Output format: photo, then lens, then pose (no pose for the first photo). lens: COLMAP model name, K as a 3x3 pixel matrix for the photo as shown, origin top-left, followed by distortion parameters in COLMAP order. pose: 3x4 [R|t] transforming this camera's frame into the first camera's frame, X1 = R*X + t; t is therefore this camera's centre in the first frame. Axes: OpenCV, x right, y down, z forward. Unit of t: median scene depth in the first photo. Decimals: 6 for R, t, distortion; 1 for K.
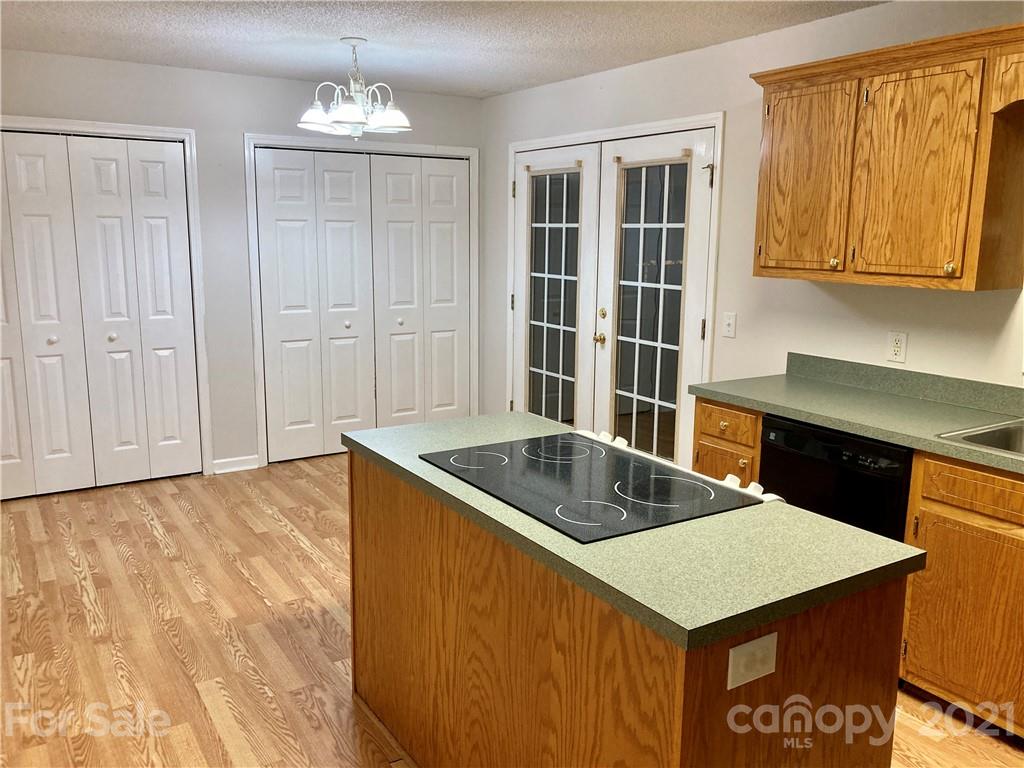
lens RADIAL K [[836.9, 0, 512.0], [0, 836.9, 384.0], [0, 0, 1]] dist [0.024325, 0.007336]
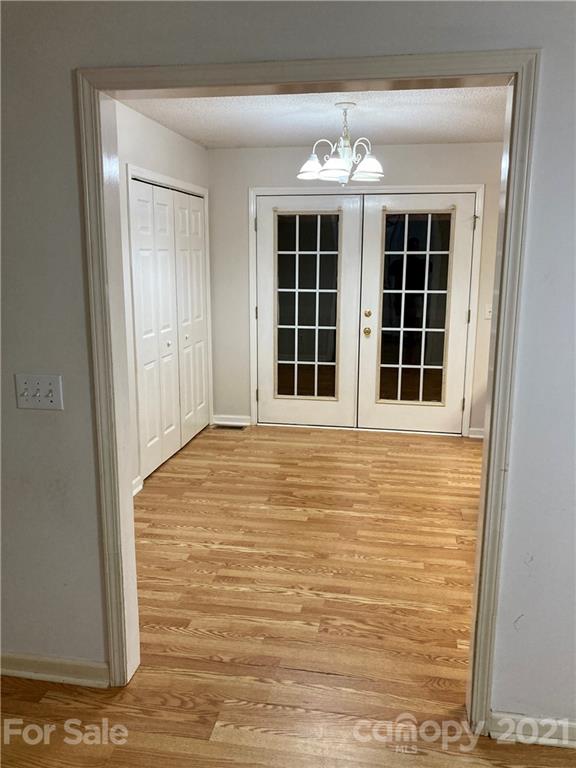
lens RADIAL K [[627.6, 0, 288.0], [0, 627.6, 384.0], [0, 0, 1]] dist [0.024325, 0.007336]
pose [[0.675421, -0.155768, 0.720793, -0.972771], [0.136693, 0.986943, 0.085196, -0.092932], [-0.724653, 0.040984, 0.687894, 0.436379]]
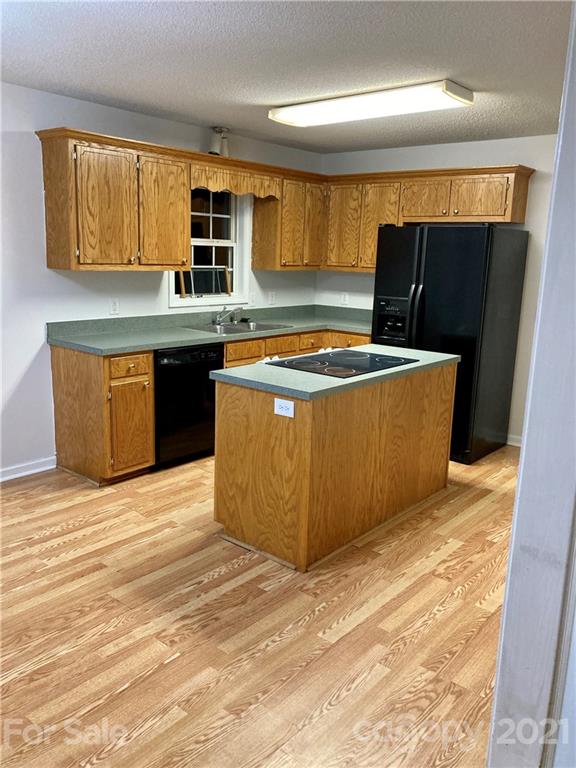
lens RADIAL K [[627.6, 0, 288.0], [0, 627.6, 384.0], [0, 0, 1]] dist [0.024325, 0.007336]
pose [[-0.300181, -0.218104, 0.928613, -0.775705], [0.141393, 0.952581, 0.269440, -0.162013], [-0.943345, 0.212180, -0.255108, 0.860815]]
